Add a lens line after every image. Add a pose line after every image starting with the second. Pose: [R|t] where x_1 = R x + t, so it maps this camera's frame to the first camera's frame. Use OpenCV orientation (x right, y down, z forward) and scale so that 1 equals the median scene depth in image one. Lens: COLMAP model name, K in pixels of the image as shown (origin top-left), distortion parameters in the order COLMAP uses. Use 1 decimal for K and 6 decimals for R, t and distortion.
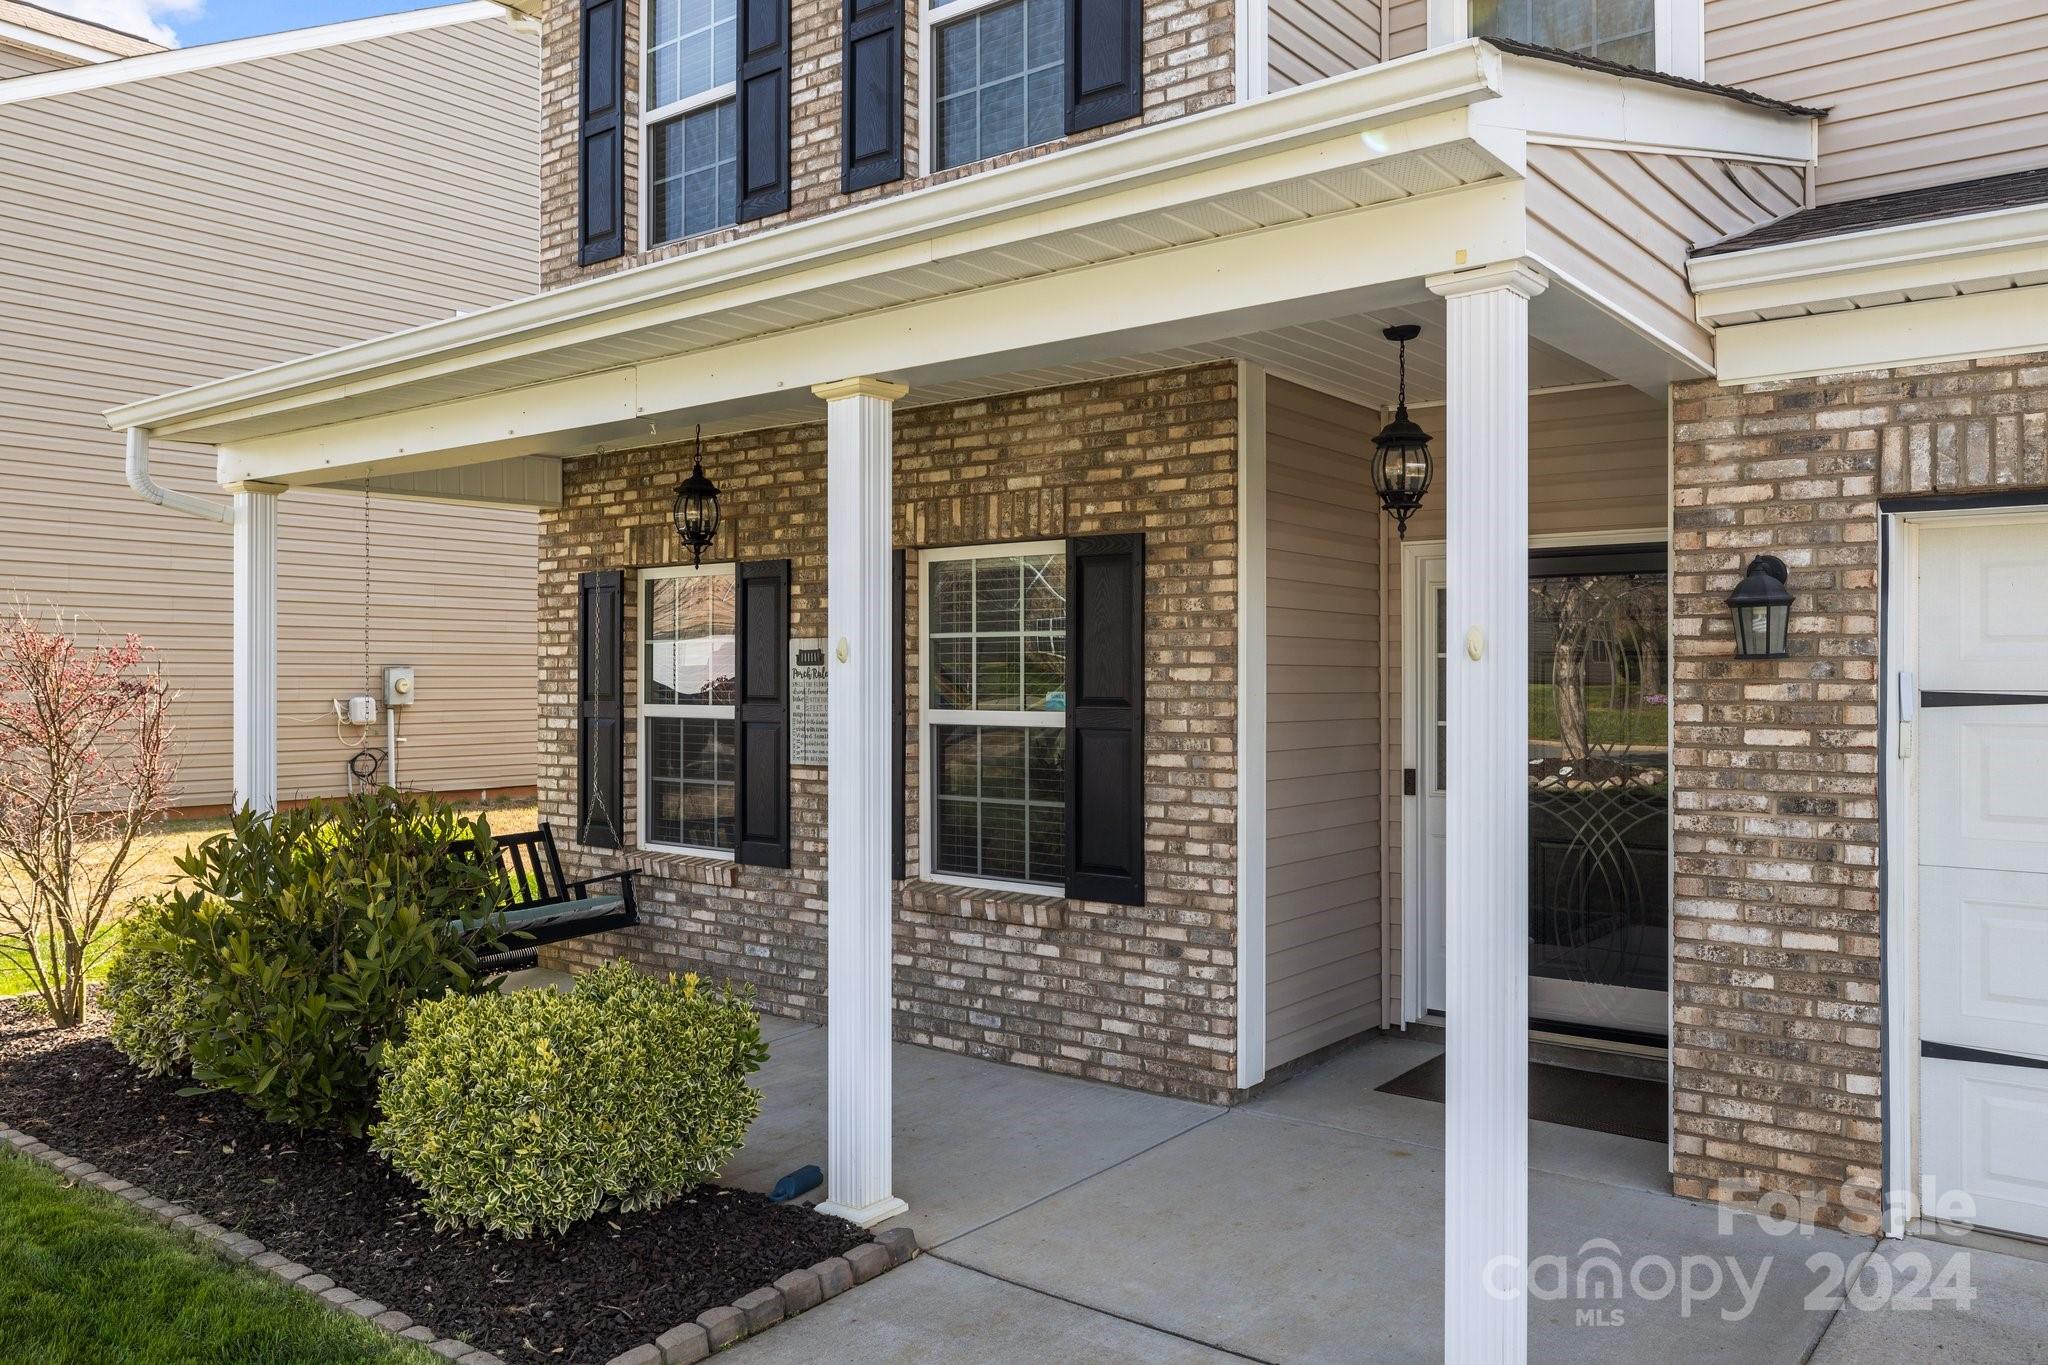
lens RADIAL K [[1524.6, 0, 1022.2], [0, 1524.6, 665.8], [0, 0, 1]] dist [-0.004346, 0.001129]
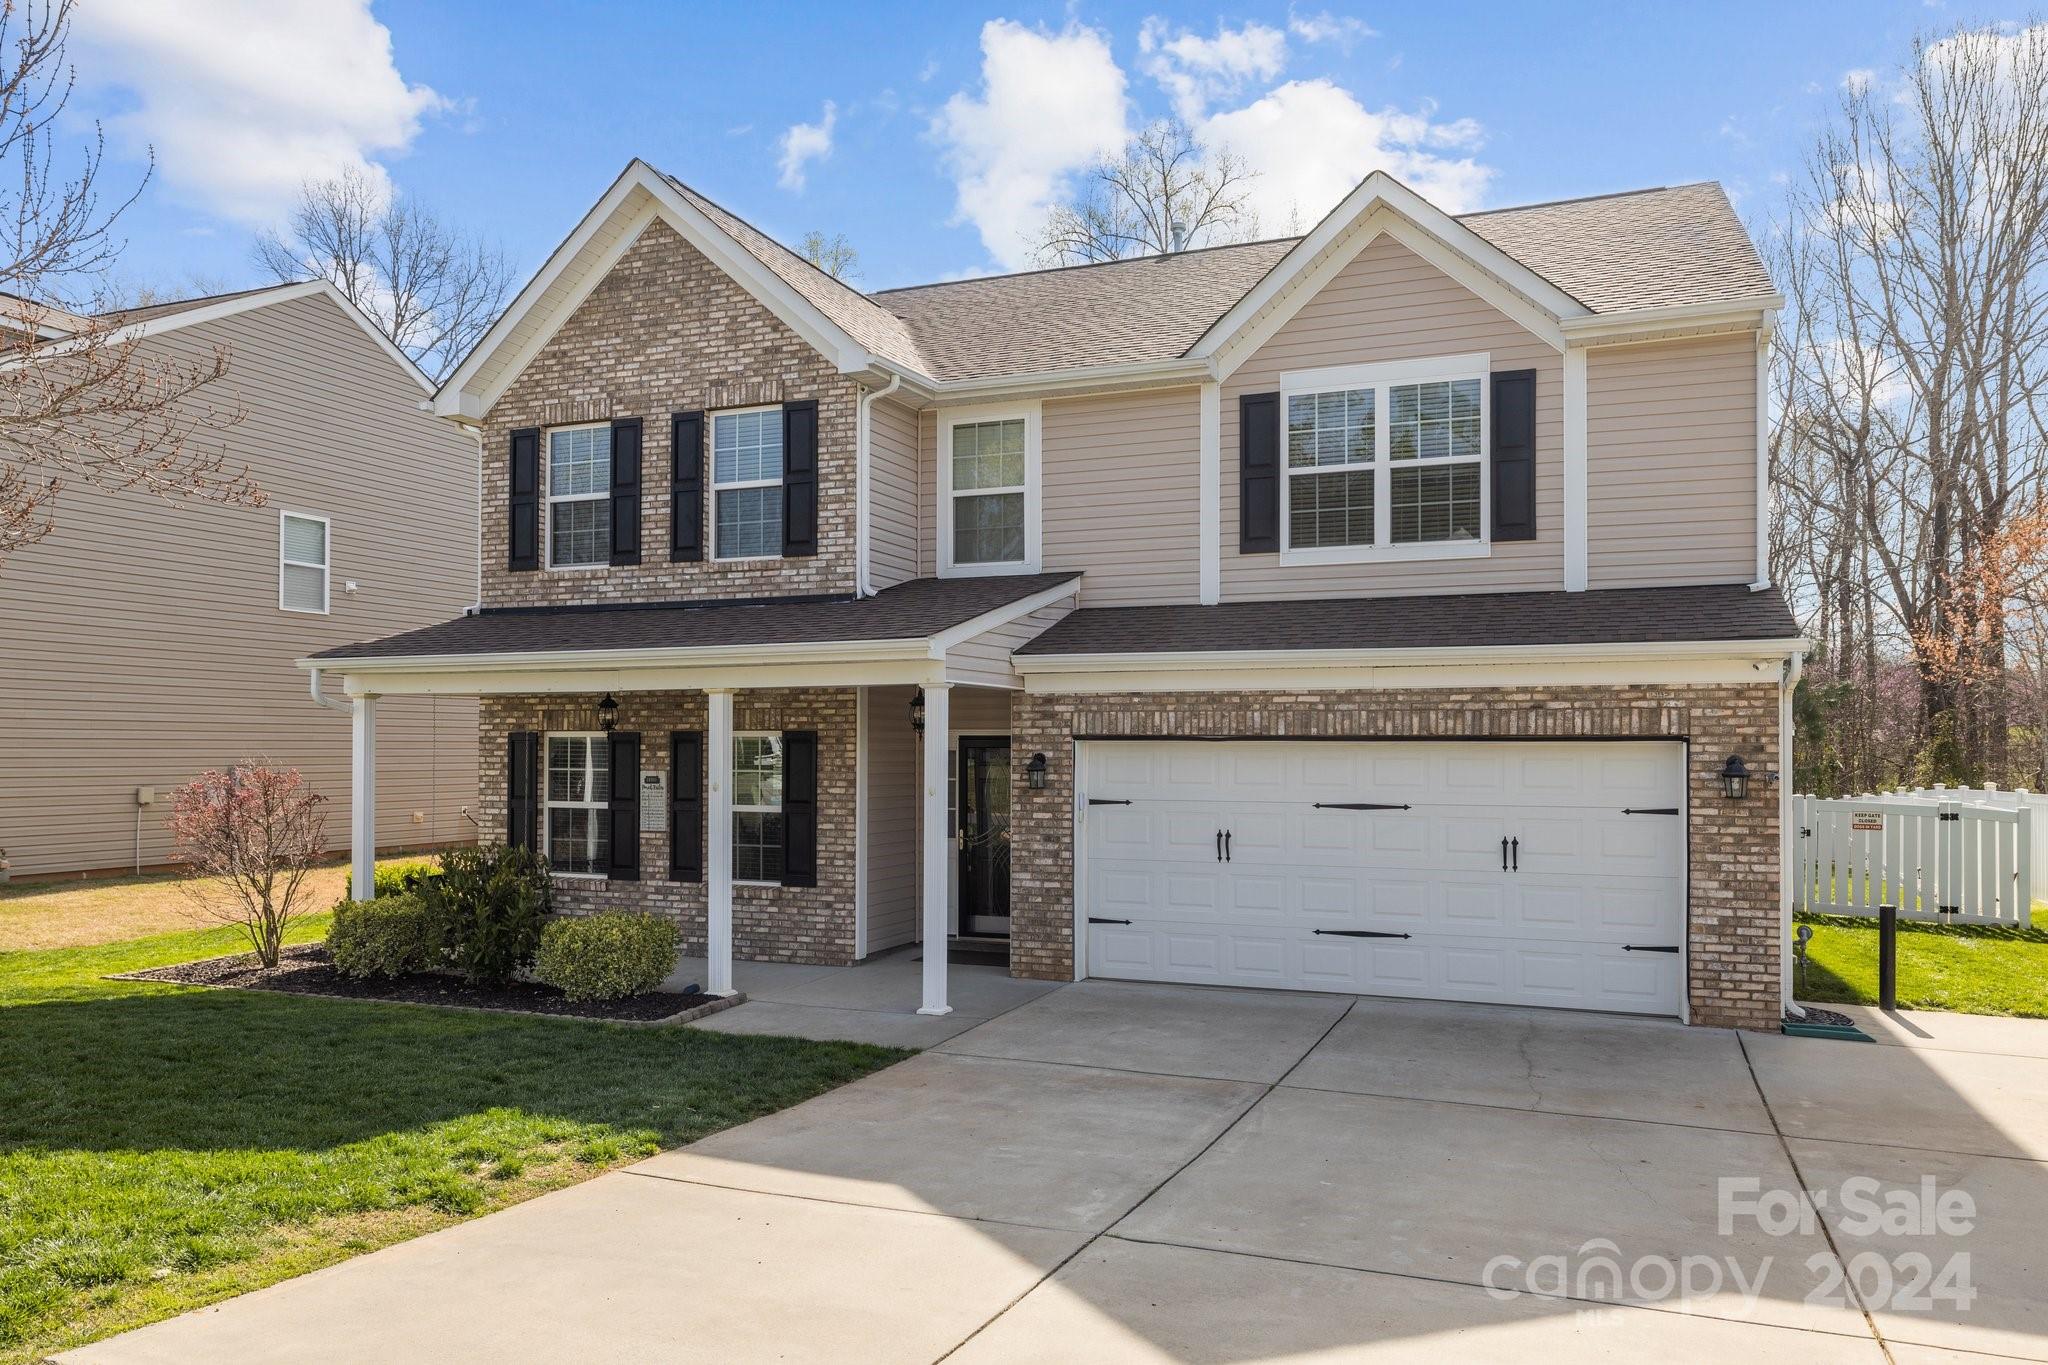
lens RADIAL K [[1458.3, 0, 1019.3], [0, 1458.3, 727.5], [0, 0, 1]] dist [0.004944, 0.001380]
pose [[0.962607, 0.005314, 0.270850, -0.236392], [-0.003769, 0.999974, -0.006223, -0.080518], [-0.270876, 0.004969, 0.962601, -1.299347]]
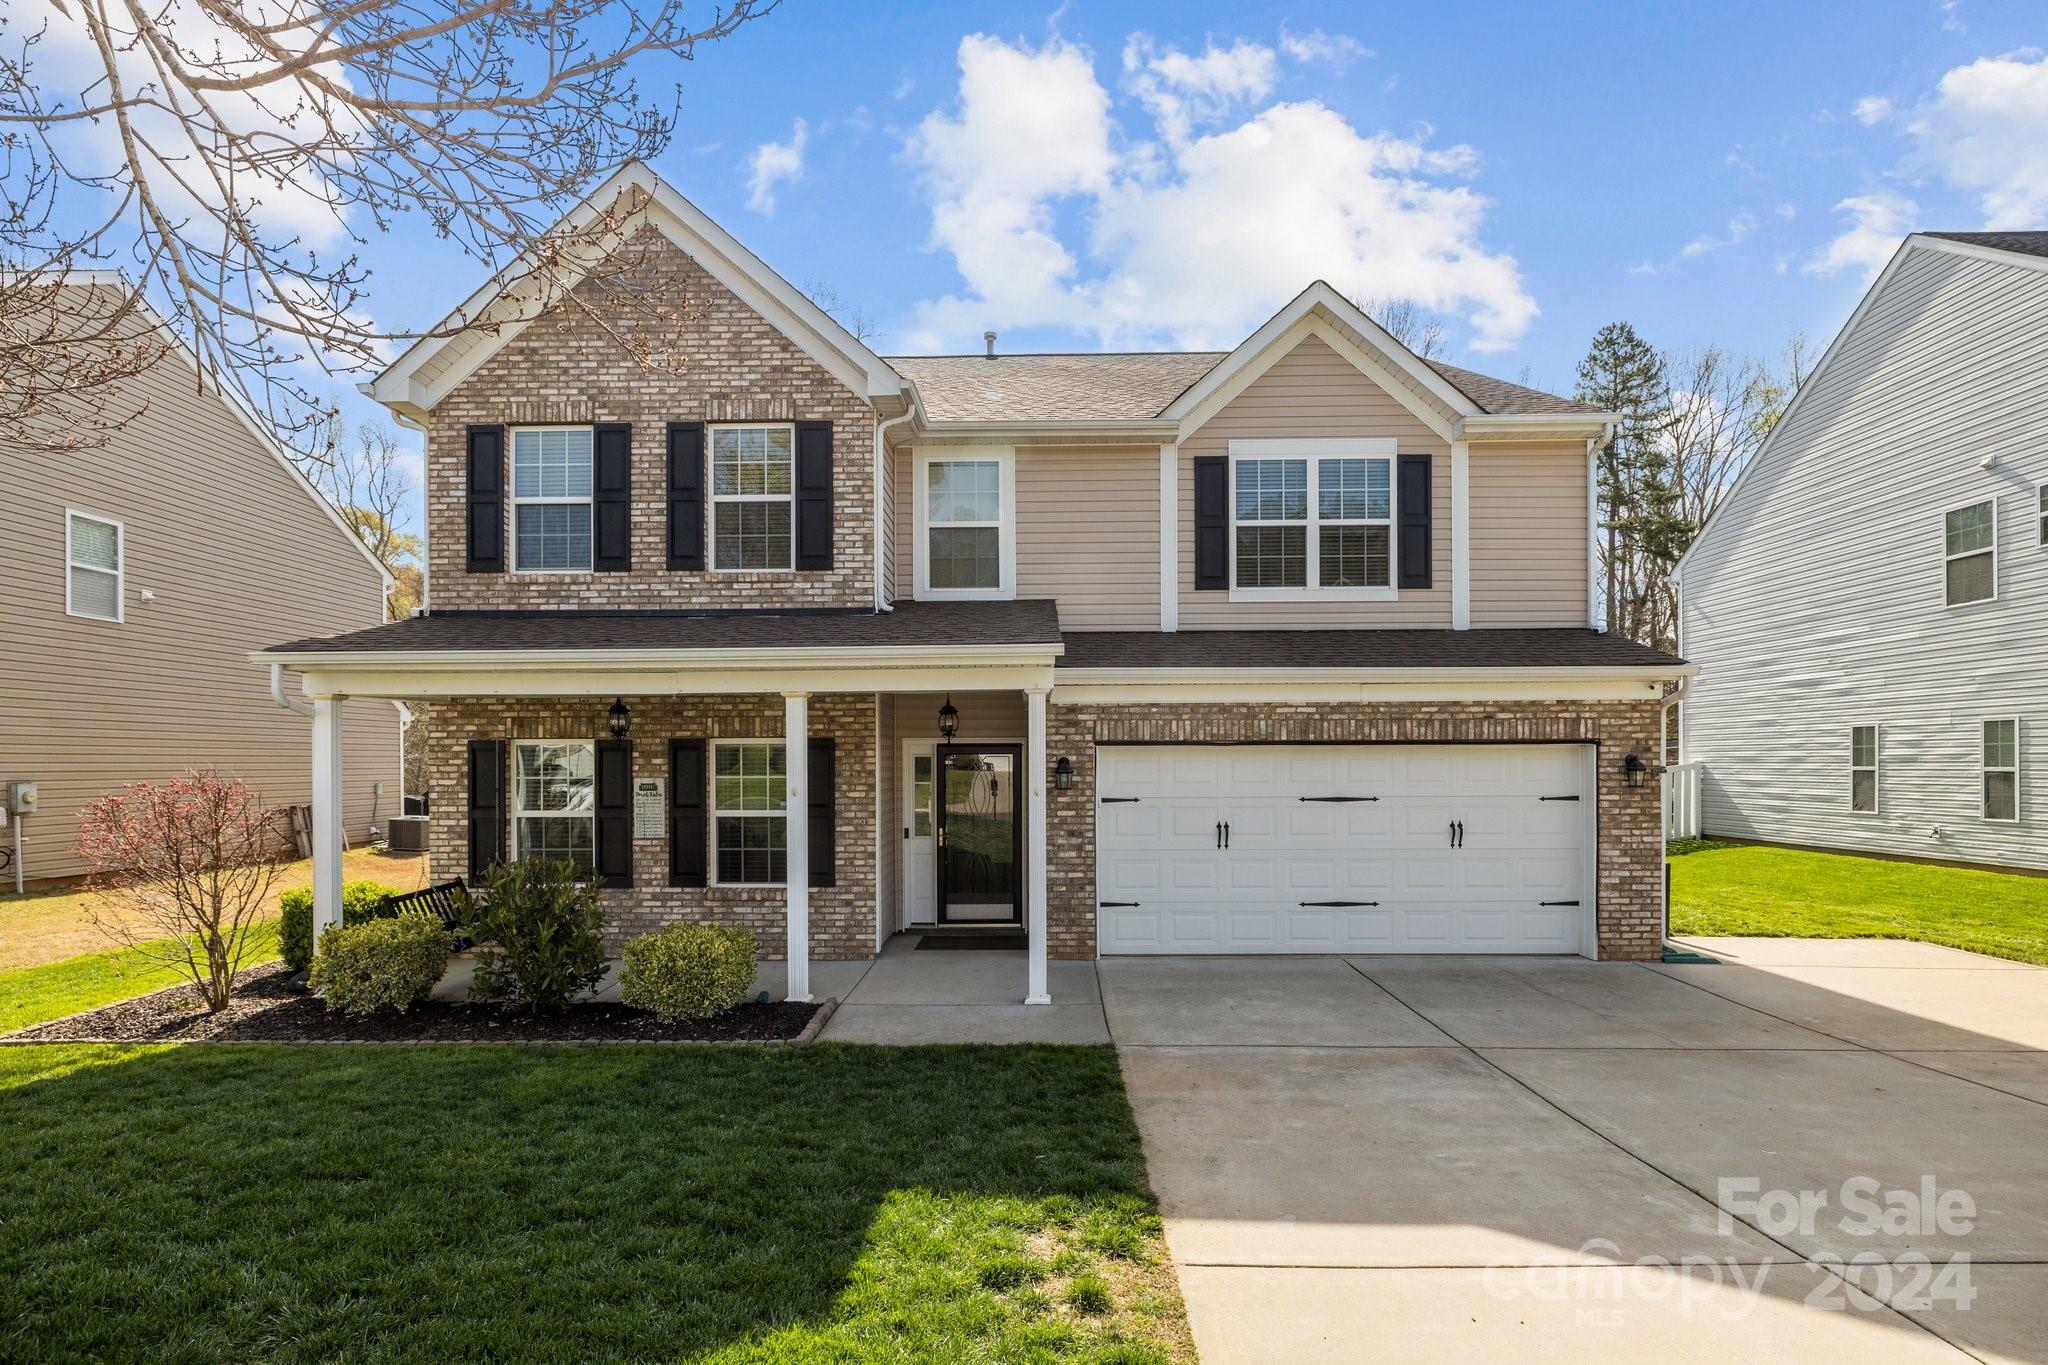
lens RADIAL K [[1039.2, 0, 1024.7], [0, 1039.2, 764.5], [0, 0, 1]] dist [-0.005981, -0.000321]
pose [[0.799338, -0.004620, 0.600863, -0.703790], [0.000061, 0.999971, 0.007606, -0.057060], [-0.600881, -0.006043, 0.799316, -0.557532]]
